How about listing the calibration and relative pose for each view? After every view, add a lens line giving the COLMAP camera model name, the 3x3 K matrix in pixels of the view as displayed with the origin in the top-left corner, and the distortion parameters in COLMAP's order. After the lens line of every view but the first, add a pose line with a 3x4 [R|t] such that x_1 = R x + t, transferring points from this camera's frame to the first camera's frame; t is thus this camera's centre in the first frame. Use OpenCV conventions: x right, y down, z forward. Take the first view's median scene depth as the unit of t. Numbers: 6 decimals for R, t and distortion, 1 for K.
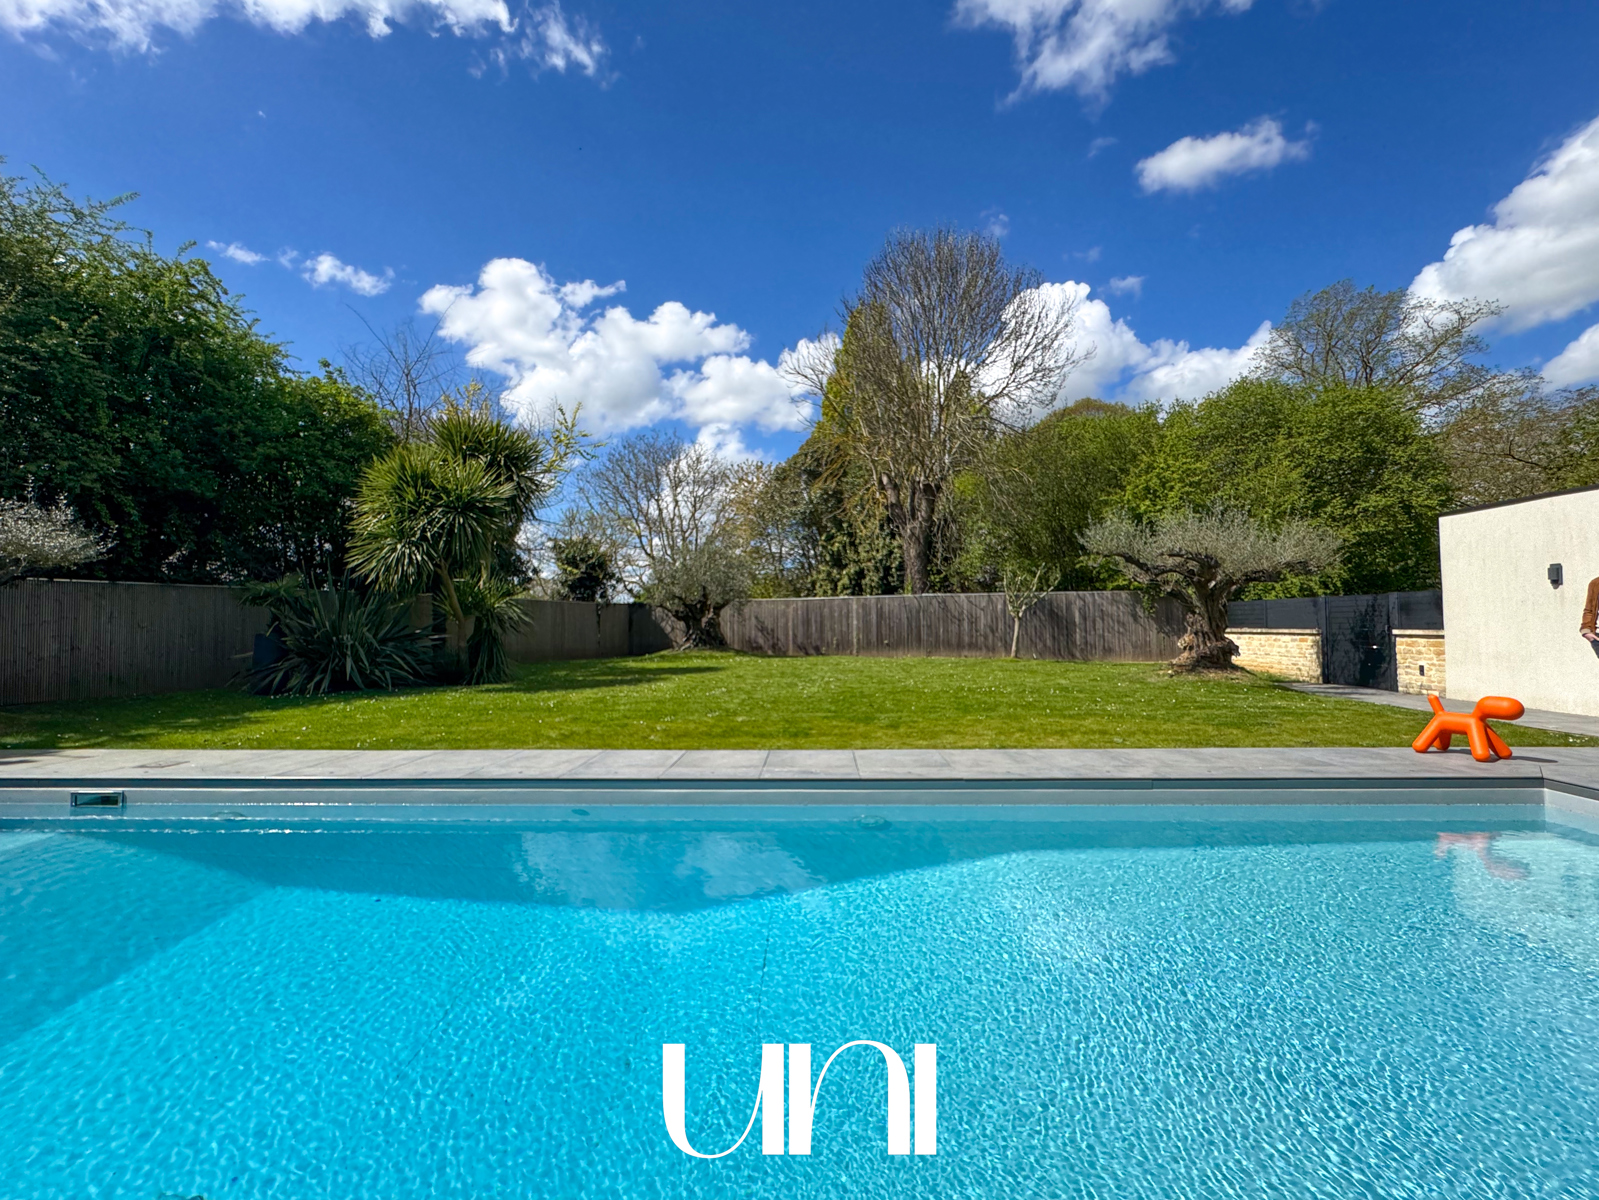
lens RADIAL K [[691.4, 0, 799.5], [0, 691.4, 600.0], [0, 0, 1]] dist [0.000532, -0.000463]
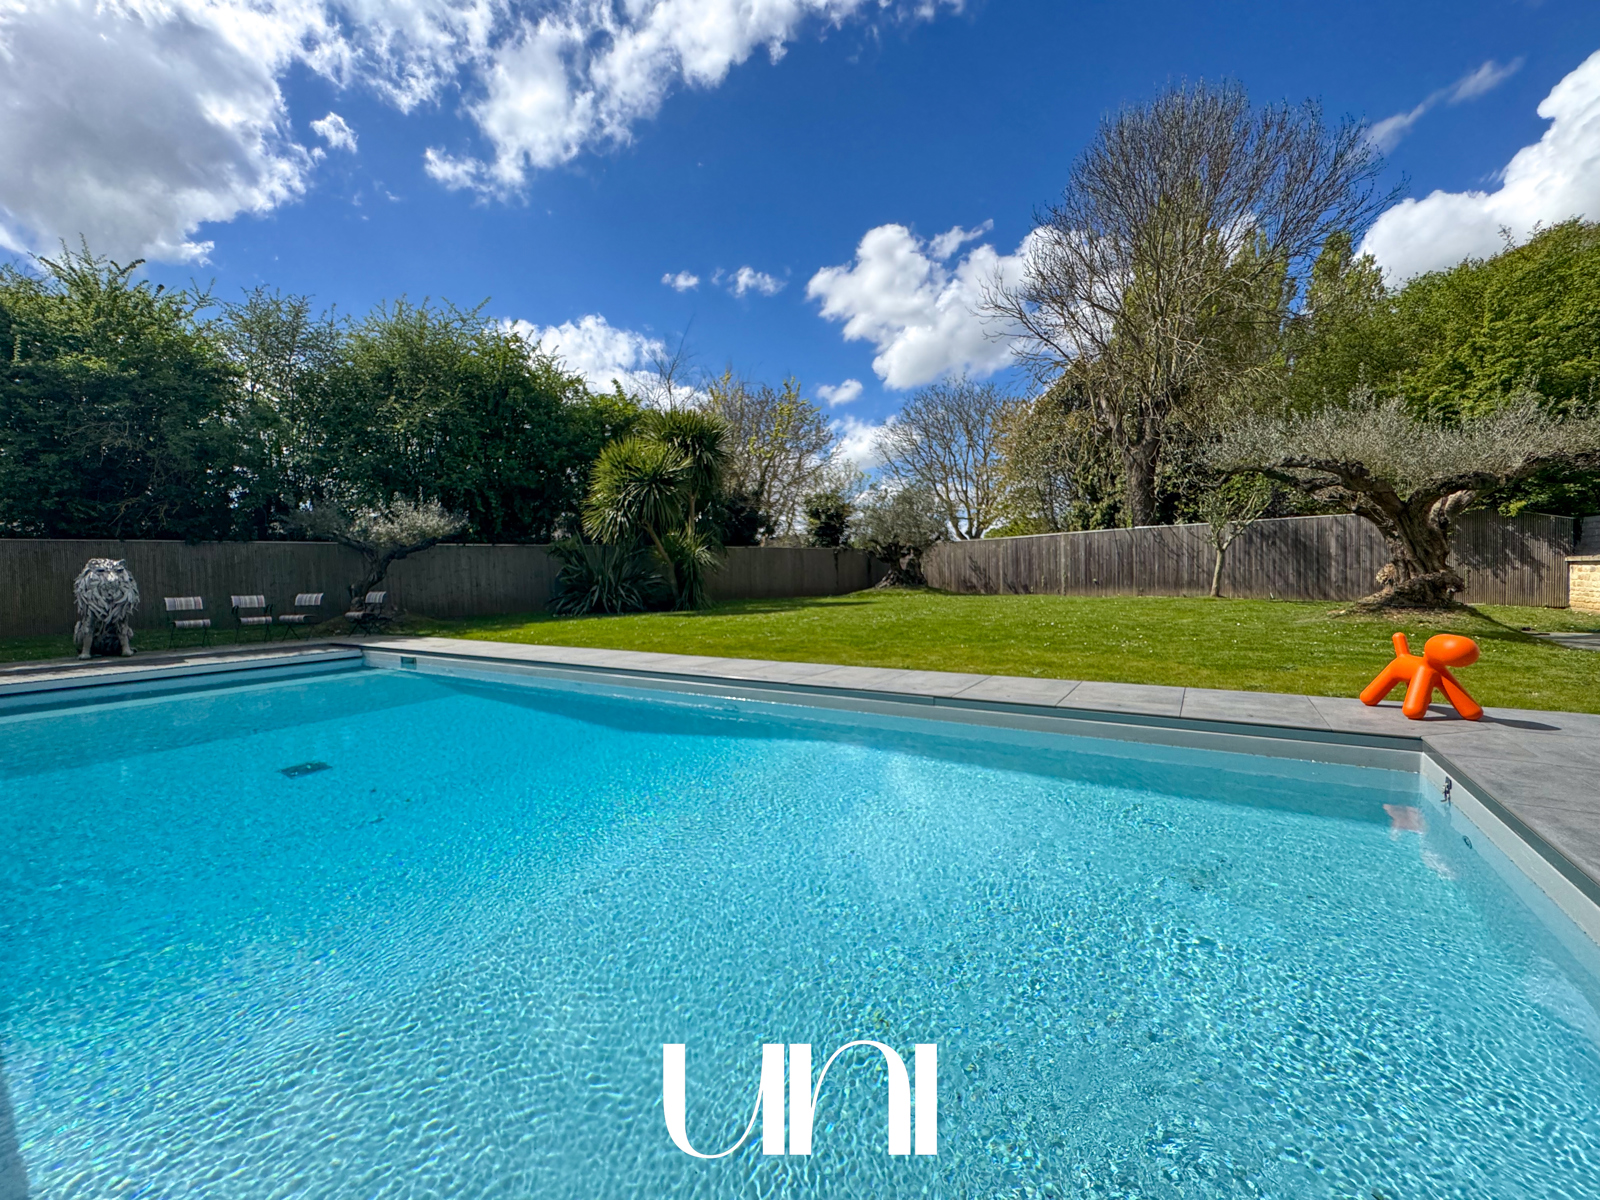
lens RADIAL K [[686.5, 0, 800.0], [0, 686.5, 600.0], [0, 0, 1]] dist [-0.007952, -0.000464]
pose [[0.843719, 0.008745, -0.536713, 0.276508], [0.033534, 0.997056, 0.068961, 0.009603], [0.535736, -0.076182, 0.840942, 0.003926]]
